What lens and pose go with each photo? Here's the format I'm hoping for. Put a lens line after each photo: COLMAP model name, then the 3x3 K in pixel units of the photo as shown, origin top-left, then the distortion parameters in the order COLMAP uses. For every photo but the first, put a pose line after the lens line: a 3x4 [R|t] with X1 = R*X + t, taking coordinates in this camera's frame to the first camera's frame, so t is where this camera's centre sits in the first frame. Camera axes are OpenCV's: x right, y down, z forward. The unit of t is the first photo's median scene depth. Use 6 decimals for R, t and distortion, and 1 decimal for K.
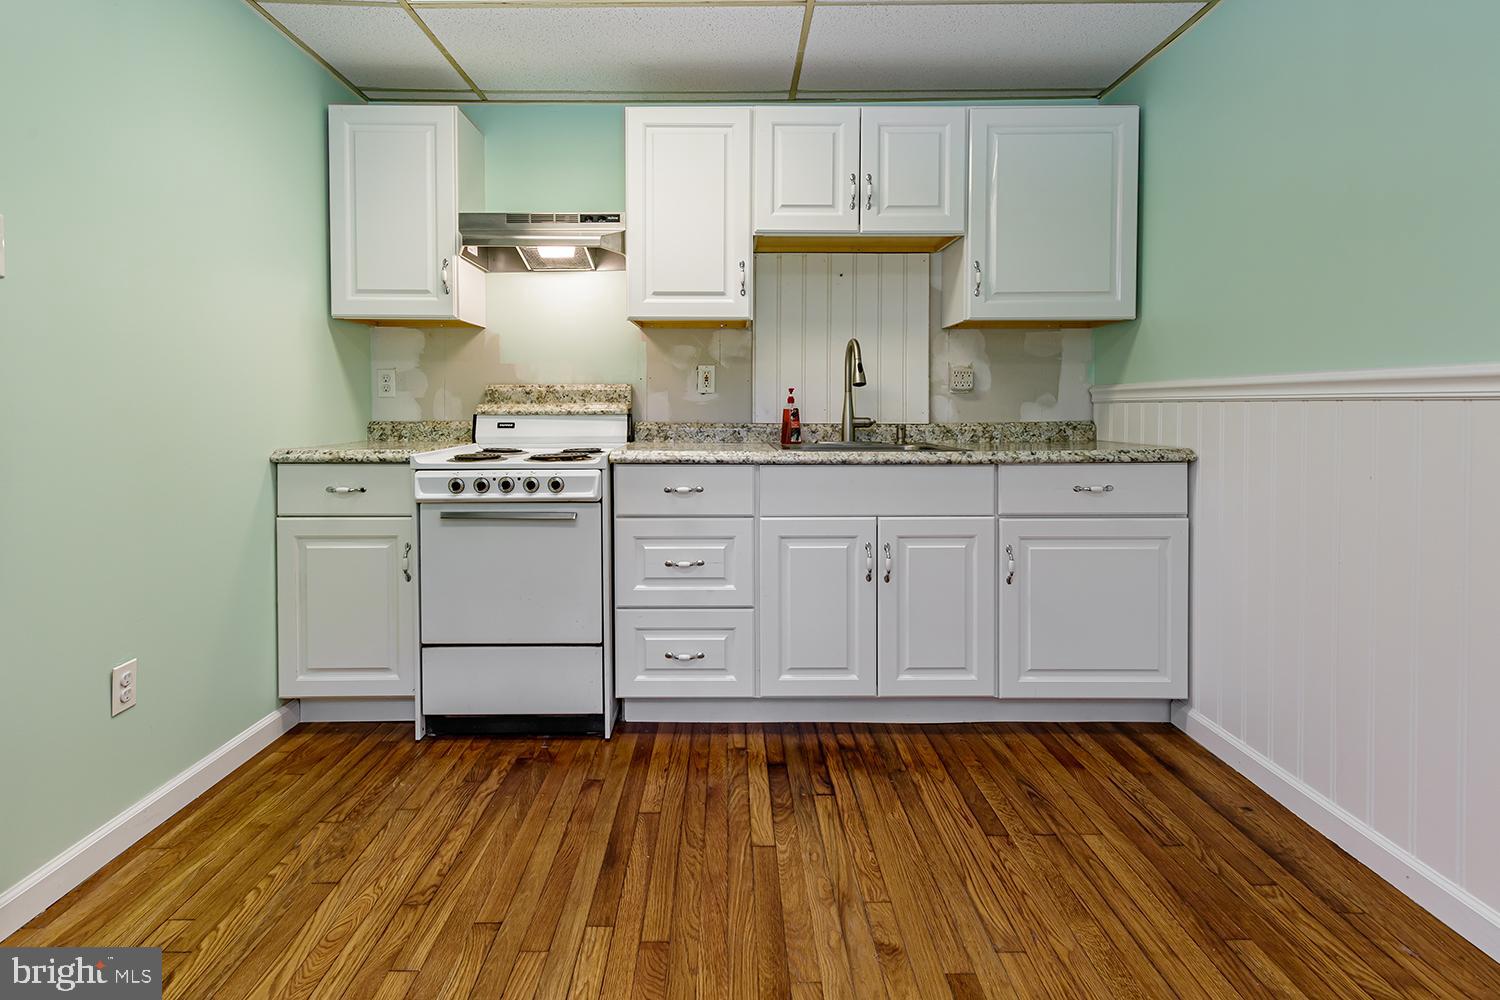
lens RADIAL K [[719.6, 0, 714.1], [0, 719.6, 412.3], [0, 0, 1]] dist [0.013622, -0.006775]
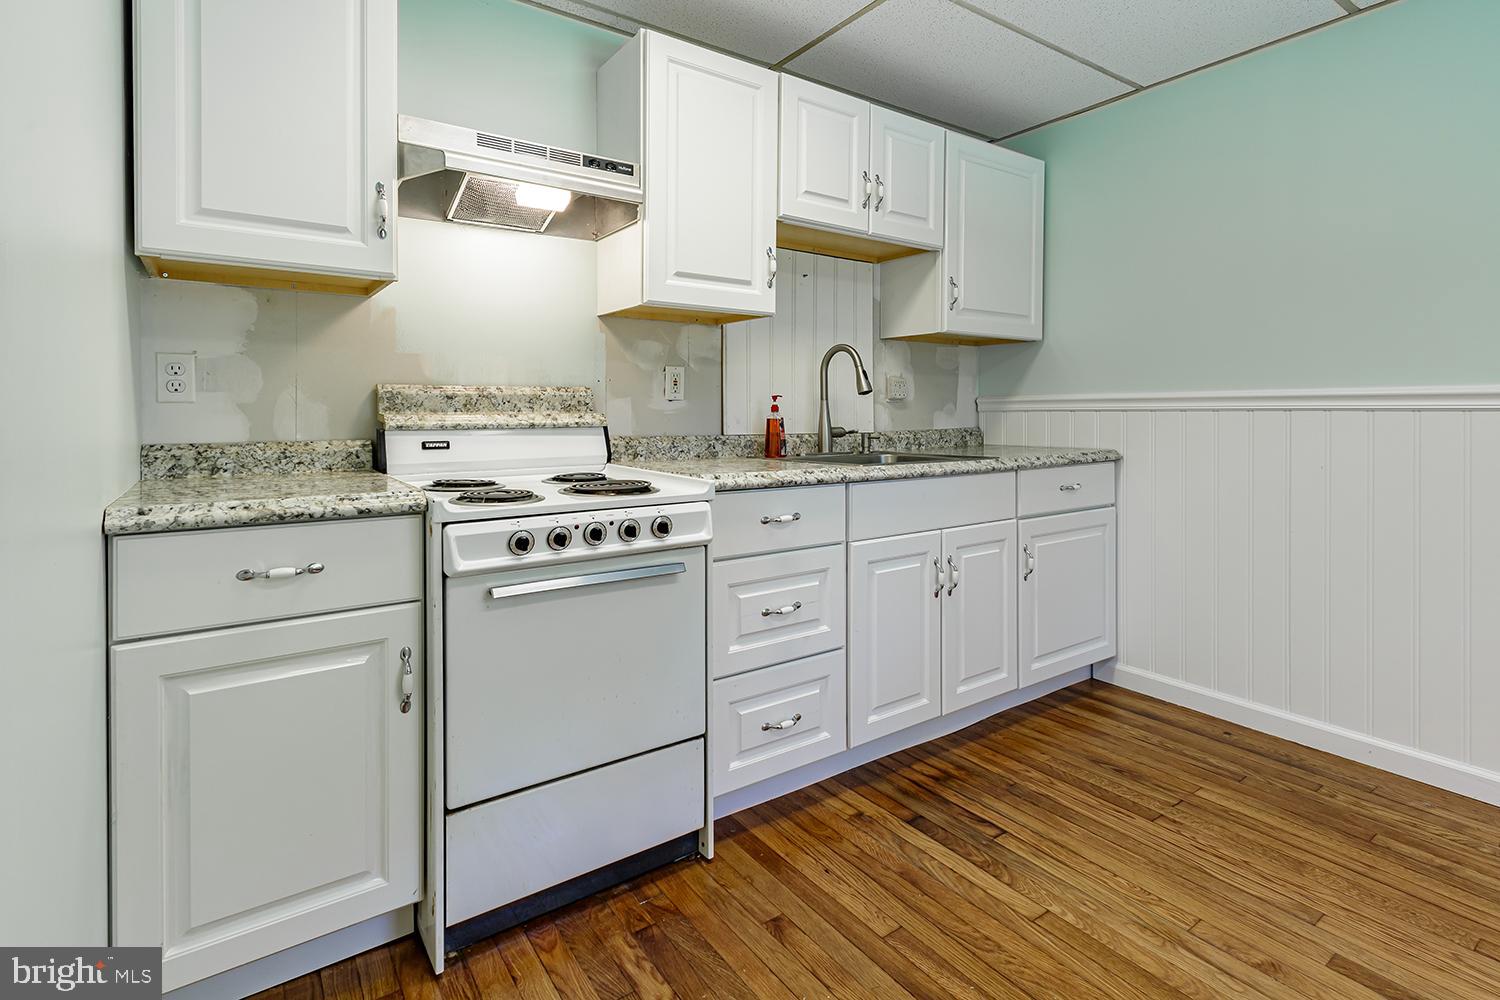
lens RADIAL K [[719.6, 0, 714.1], [0, 719.6, 412.3], [0, 0, 1]] dist [0.013622, -0.006775]
pose [[0.819406, -0.000887, 0.573212, -0.515229], [0.006581, 0.999947, -0.007859, -0.006346], [-0.573175, 0.010212, 0.819369, 0.336278]]
